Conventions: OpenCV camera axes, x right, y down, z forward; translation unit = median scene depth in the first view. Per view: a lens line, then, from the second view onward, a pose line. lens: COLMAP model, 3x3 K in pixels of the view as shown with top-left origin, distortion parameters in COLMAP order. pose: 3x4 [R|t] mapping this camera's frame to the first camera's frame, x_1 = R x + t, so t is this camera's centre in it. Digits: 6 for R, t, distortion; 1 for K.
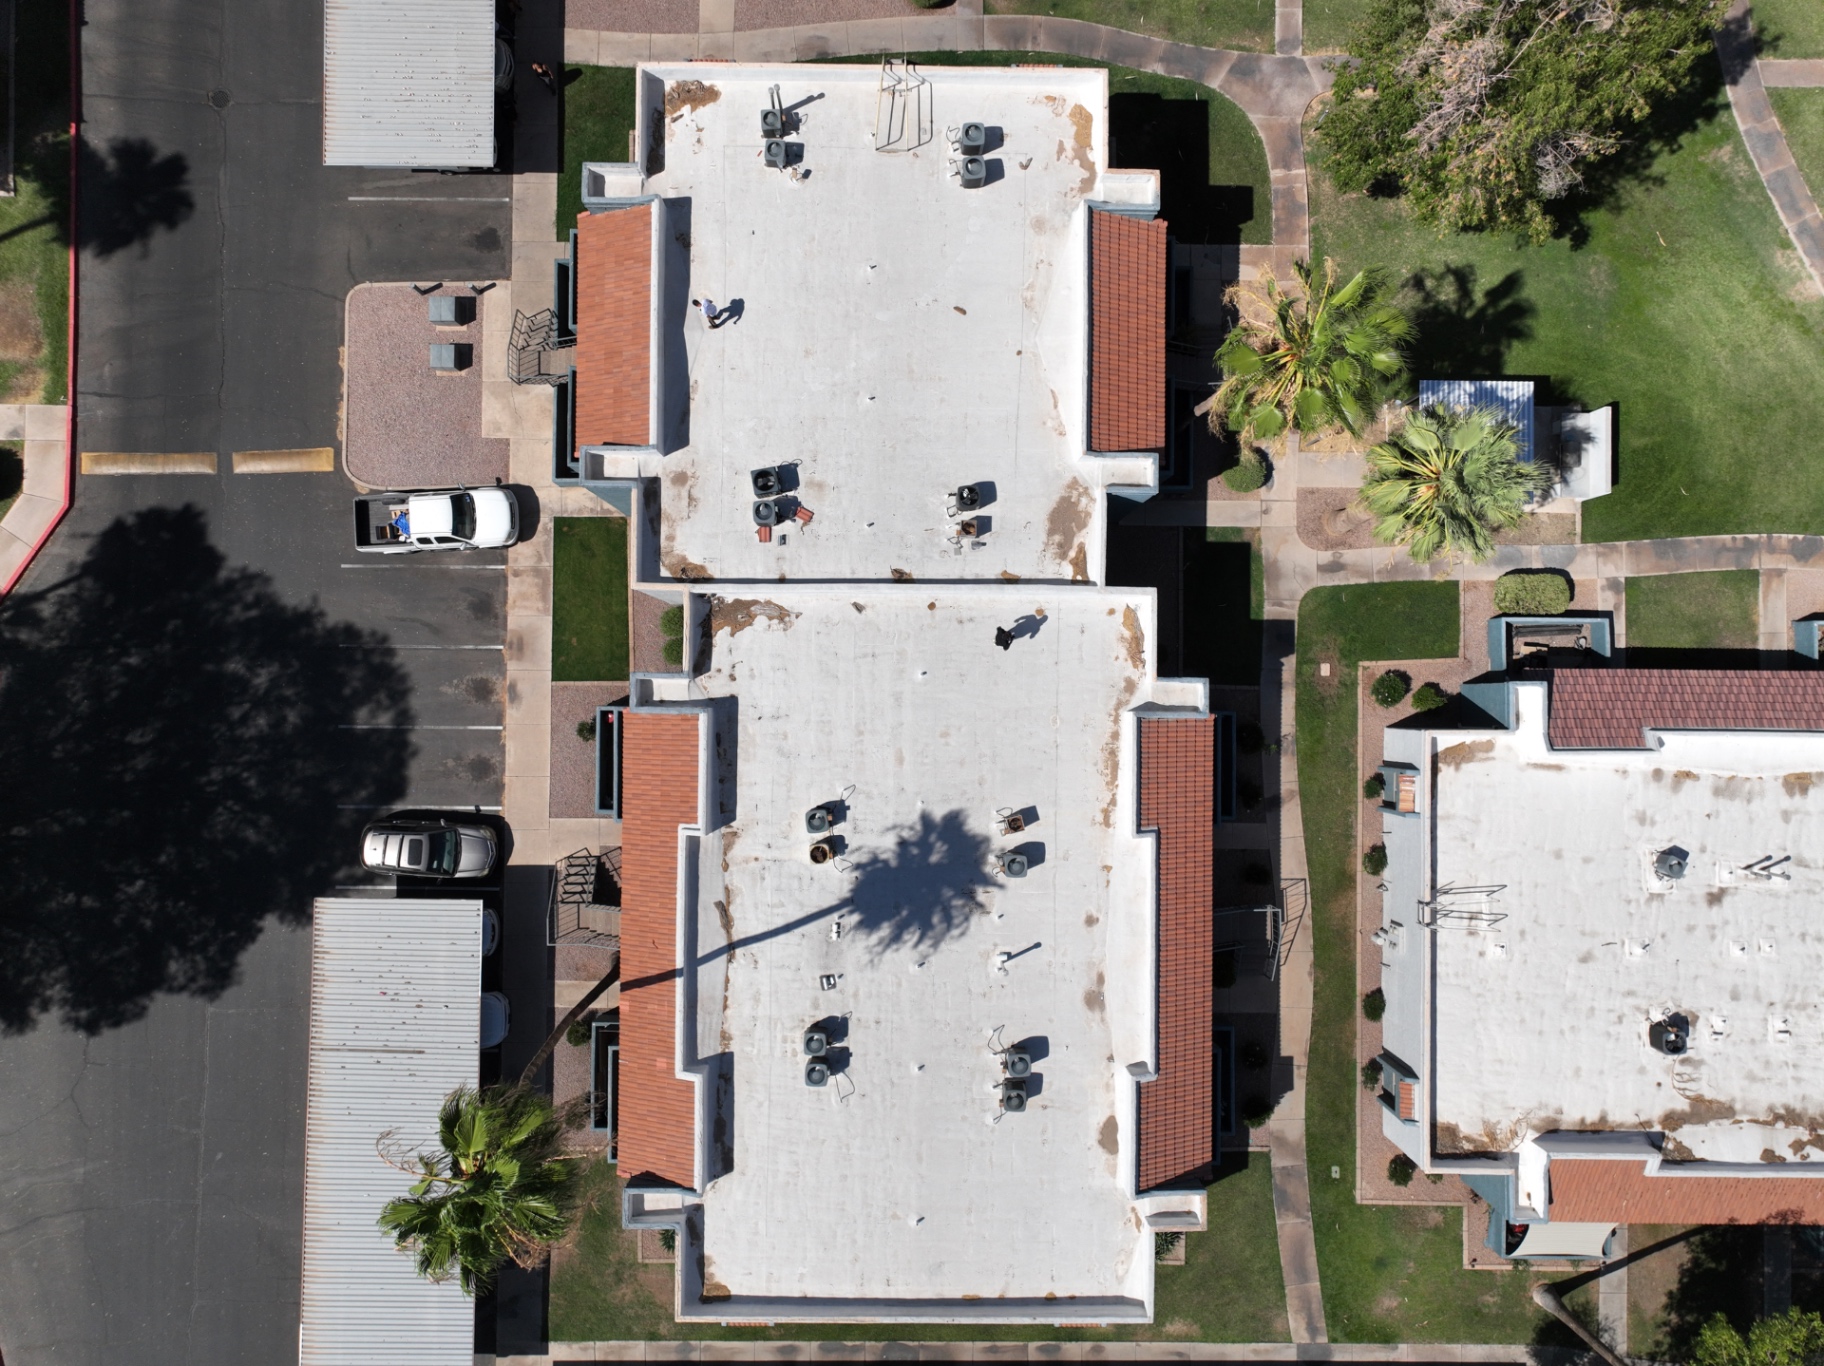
lens RADIAL K [[1281.1, 0, 912.0], [0, 1281.1, 683.0], [0, 0, 1]] dist [-0.002496, 0.018882]
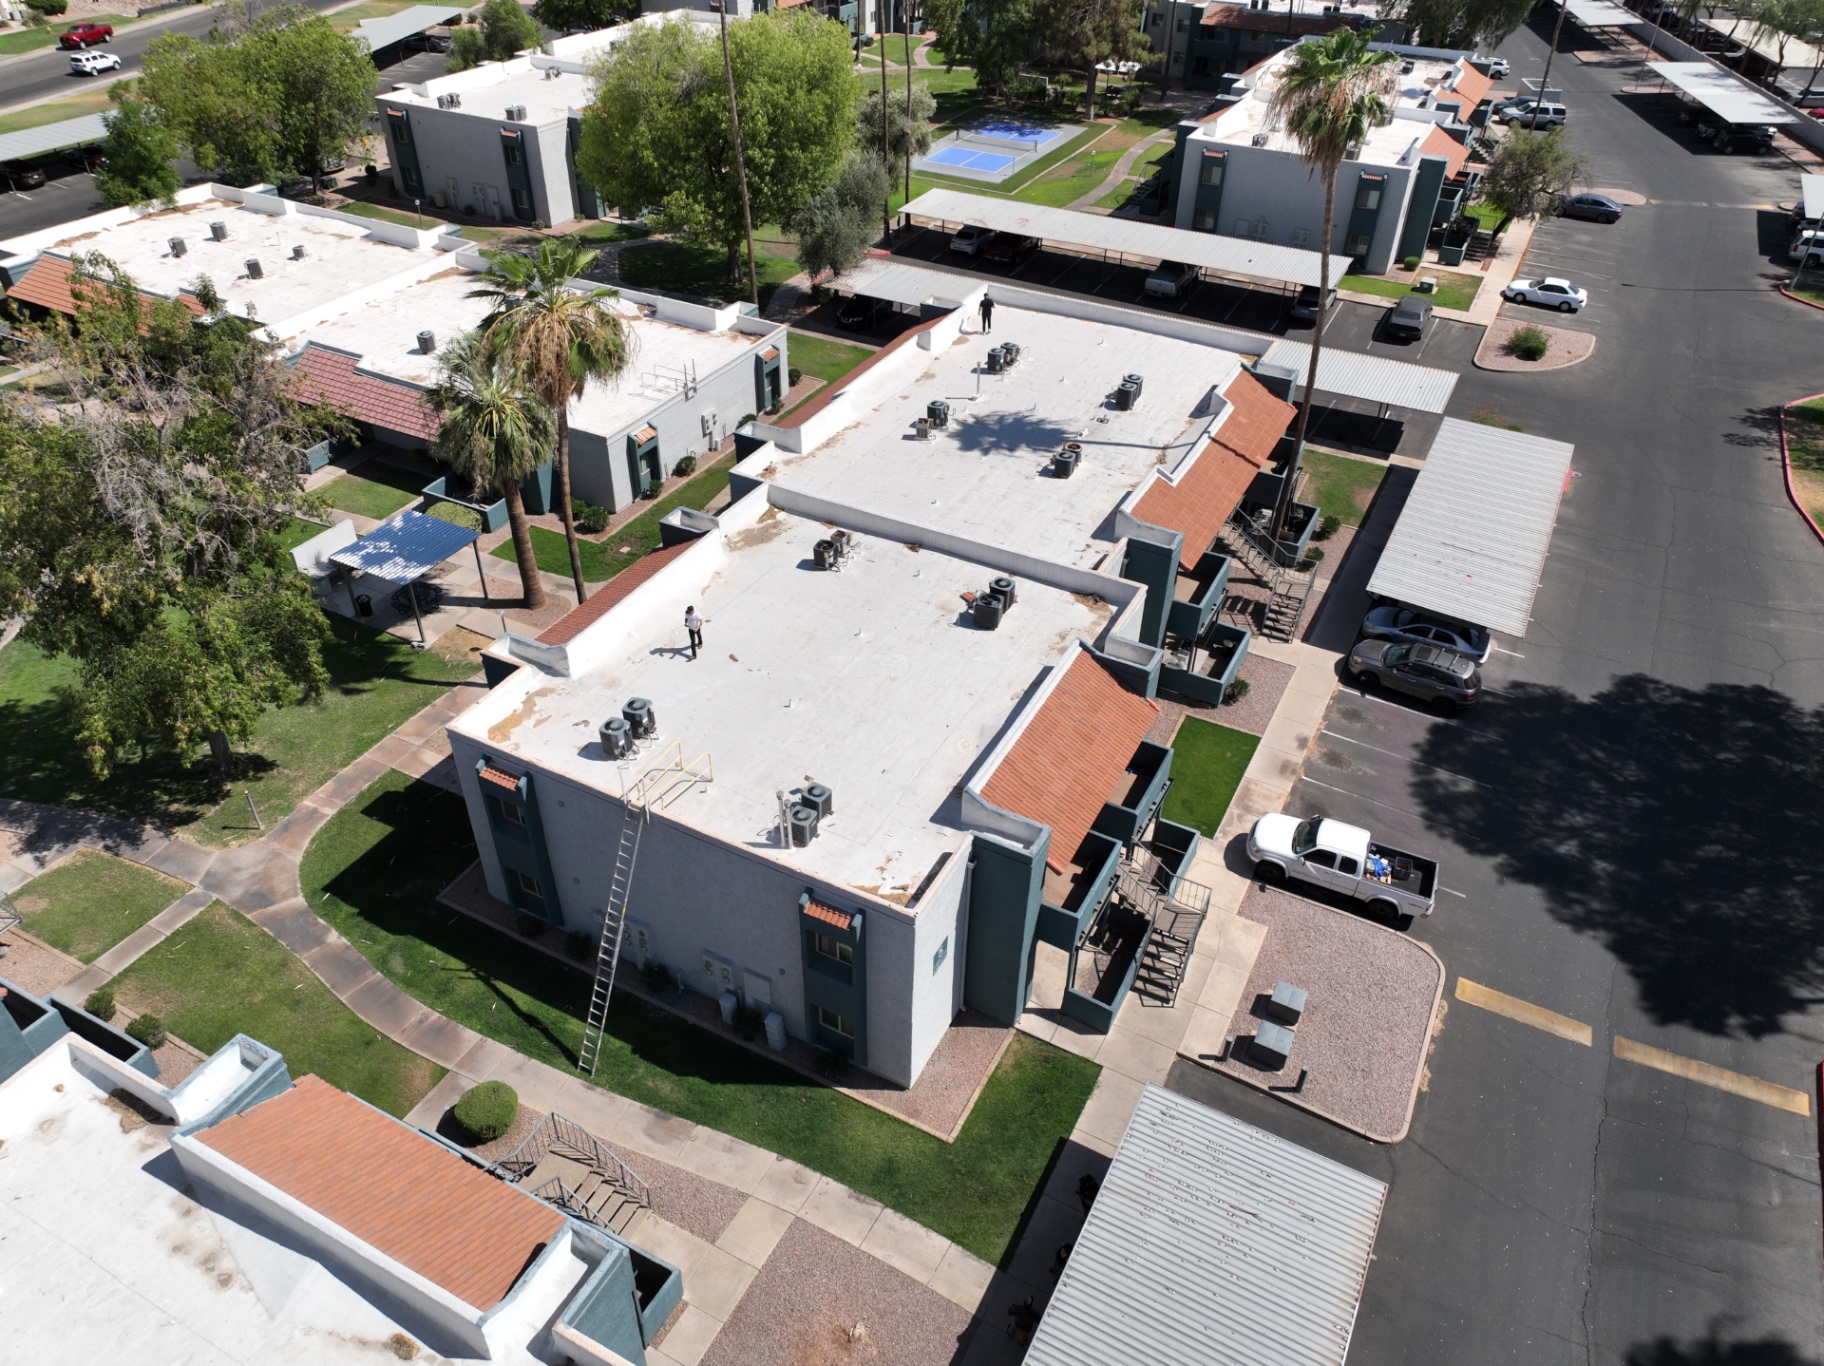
lens RADIAL K [[1281.1, 0, 912.0], [0, 1281.1, 683.0], [0, 0, 1]] dist [-0.002496, 0.018882]
pose [[-0.889634, -0.299912, 0.344390, -0.371707], [0.455368, -0.525572, 0.718619, -0.824117], [-0.034521, 0.796132, 0.604137, 0.372831]]
